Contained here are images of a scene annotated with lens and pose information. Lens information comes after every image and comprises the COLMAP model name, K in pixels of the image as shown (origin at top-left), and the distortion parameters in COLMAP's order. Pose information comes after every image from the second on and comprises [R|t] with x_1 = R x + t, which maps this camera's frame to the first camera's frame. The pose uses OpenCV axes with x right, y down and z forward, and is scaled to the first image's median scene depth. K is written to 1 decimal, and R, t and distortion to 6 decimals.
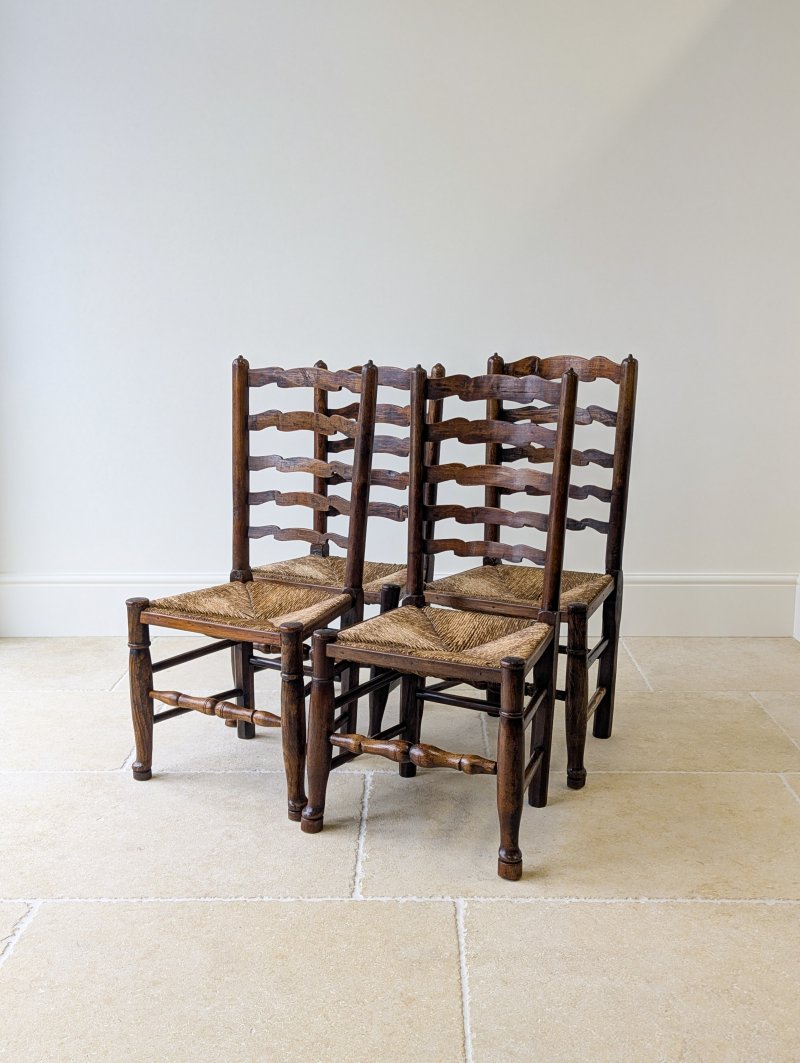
lens RADIAL K [[1145.9, 0, 411.7], [0, 1145.9, 525.2], [0, 0, 1]] dist [0.056983, -0.017285]
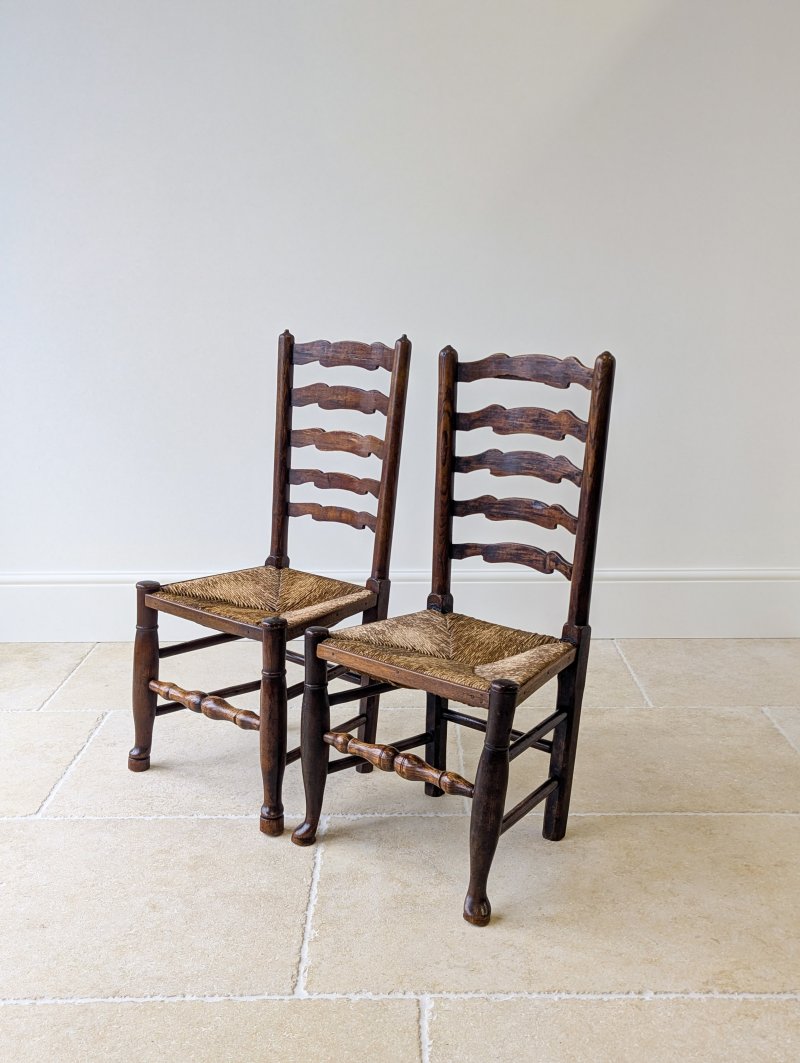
lens RADIAL K [[1138.7, 0, 407.1], [0, 1138.7, 518.3], [0, 0, 1]] dist [0.058402, 0.000497]
pose [[0.999965, -0.006572, 0.005177, 0.024525], [0.006452, 0.999719, 0.022791, -0.030955], [-0.005325, -0.022757, 0.999727, 0.171395]]
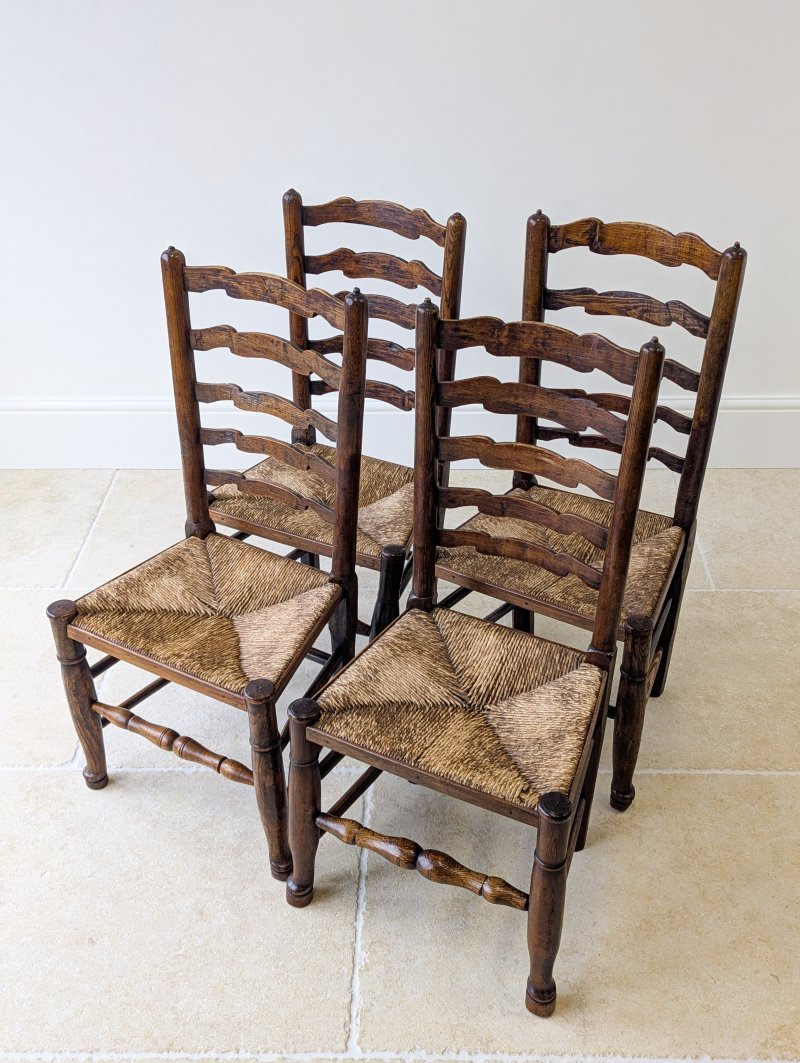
lens RADIAL K [[1138.7, 0, 407.1], [0, 1138.7, 518.3], [0, 0, 1]] dist [0.058402, 0.000497]
pose [[0.999796, -0.003851, -0.019850, 0.007805], [0.011320, 0.920017, 0.391714, -0.315036], [0.016754, -0.391859, 0.919873, 0.359776]]
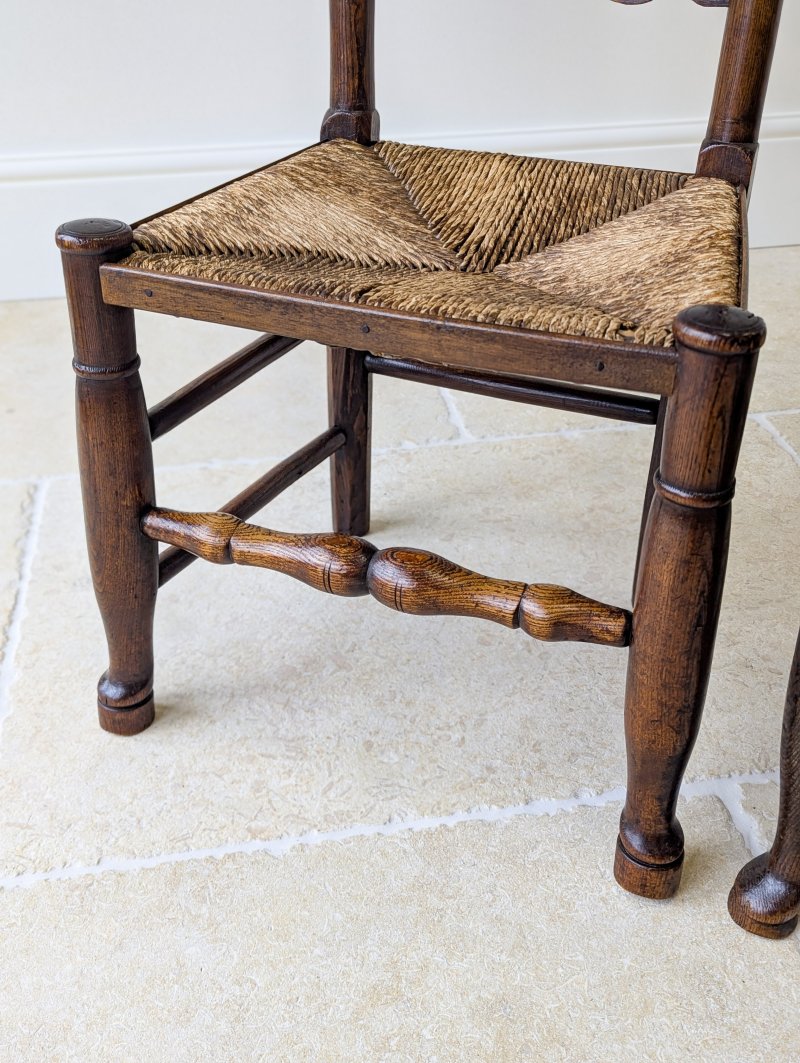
lens RADIAL K [[1145.9, 0, 411.7], [0, 1145.9, 525.2], [0, 0, 1]] dist [0.056983, -0.017285]
pose [[0.996909, -0.046549, 0.063283, -0.009732], [0.019309, 0.926021, 0.376977, 0.049365], [-0.076149, -0.374590, 0.924058, 0.657468]]
